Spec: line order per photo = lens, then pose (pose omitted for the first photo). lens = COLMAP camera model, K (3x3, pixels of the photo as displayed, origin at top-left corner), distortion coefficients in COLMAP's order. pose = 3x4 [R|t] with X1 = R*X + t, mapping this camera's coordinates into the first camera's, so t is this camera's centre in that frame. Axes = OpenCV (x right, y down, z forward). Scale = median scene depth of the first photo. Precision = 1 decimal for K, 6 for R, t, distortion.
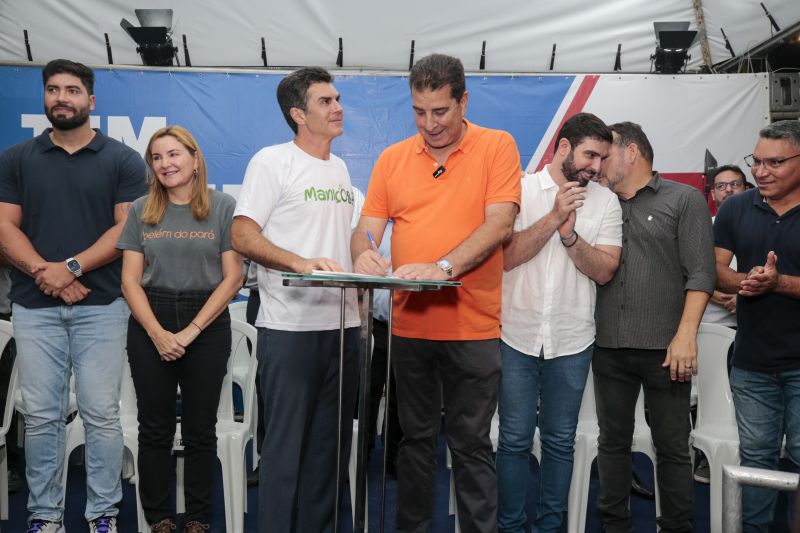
lens RADIAL K [[743.1, 0, 400.4], [0, 743.1, 267.0], [0, 0, 1]] dist [0.046380, 0.000000]
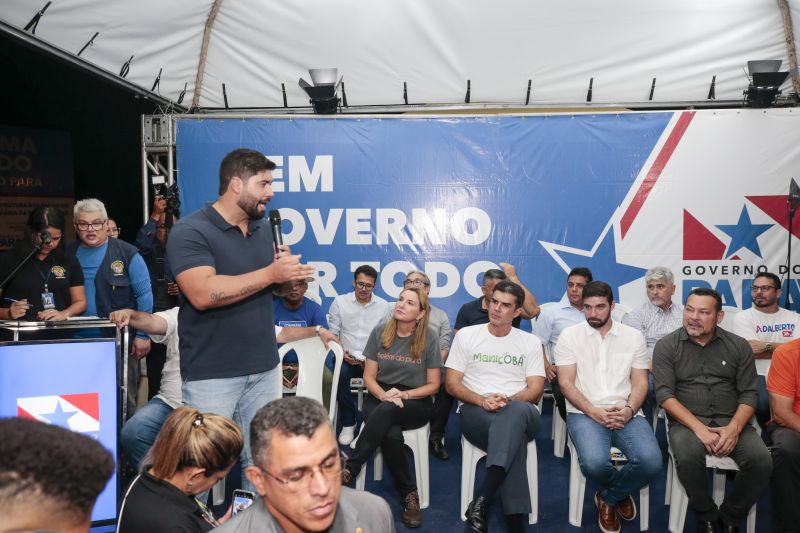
lens RADIAL K [[651.0, 0, 398.0], [0, 651.0, 265.7], [0, 0, 1]] dist [0.014721, 0.015961]
pose [[0.989804, 0.013158, -0.141828, -0.040830], [-0.002927, 0.997392, 0.072109, -0.085614], [0.142407, -0.070959, 0.987261, -0.077026]]
